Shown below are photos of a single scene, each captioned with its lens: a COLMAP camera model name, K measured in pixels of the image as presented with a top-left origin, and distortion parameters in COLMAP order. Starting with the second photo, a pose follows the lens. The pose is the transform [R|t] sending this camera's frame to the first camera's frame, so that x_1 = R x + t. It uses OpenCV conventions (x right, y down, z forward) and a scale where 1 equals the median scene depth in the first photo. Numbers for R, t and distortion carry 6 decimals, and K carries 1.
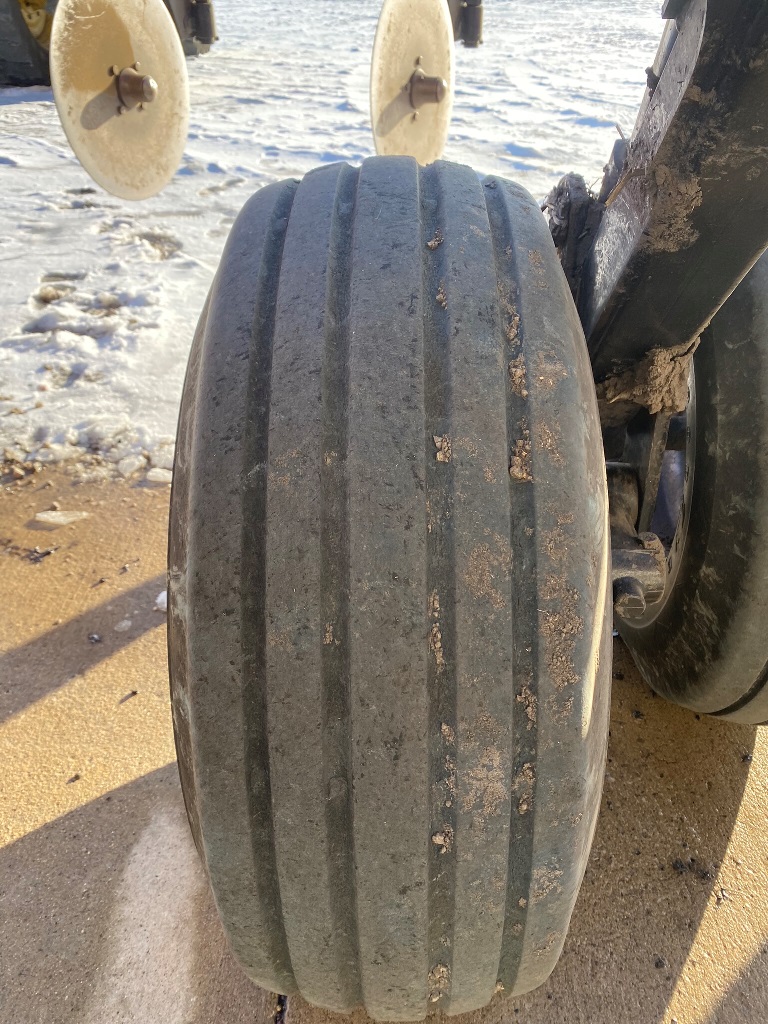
lens RADIAL K [[782.6, 0, 383.0], [0, 782.6, 517.3], [0, 0, 1]] dist [-0.006462, 0.013852]
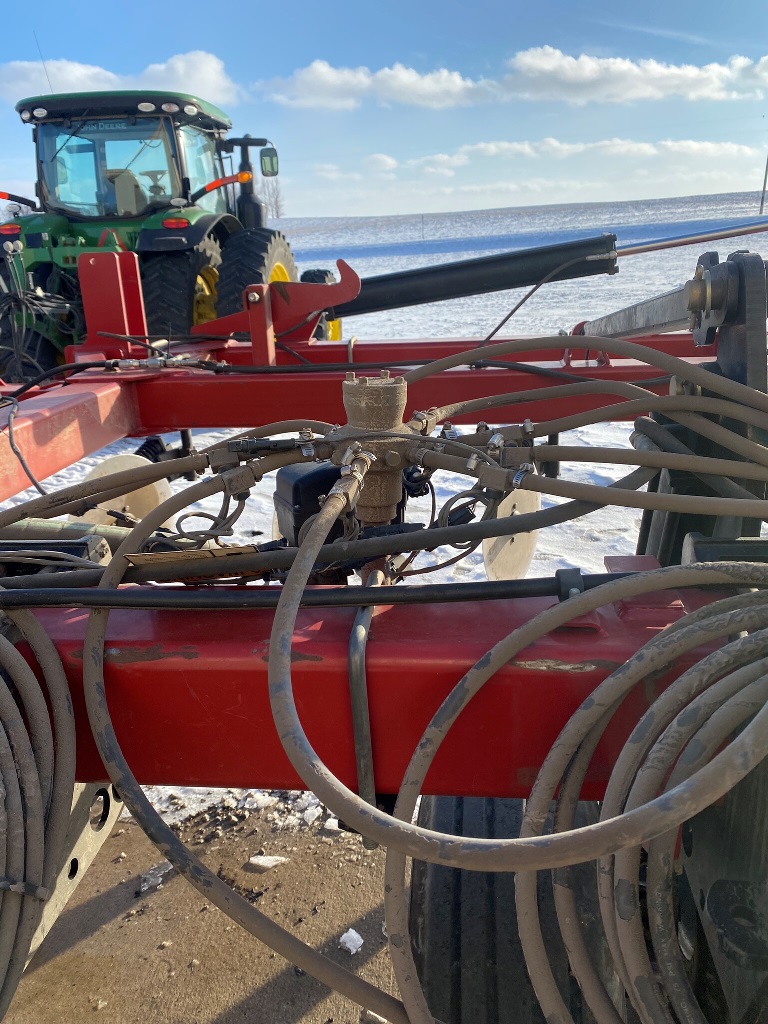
lens RADIAL K [[782.6, 0, 389.7], [0, 782.6, 513.3], [0, 0, 1]] dist [-0.006462, 0.013852]
pose [[0.993167, -0.013159, -0.115958, -0.020837], [-0.019816, 0.960177, -0.278688, -0.200345], [0.115007, 0.279081, 0.953356, -0.457650]]
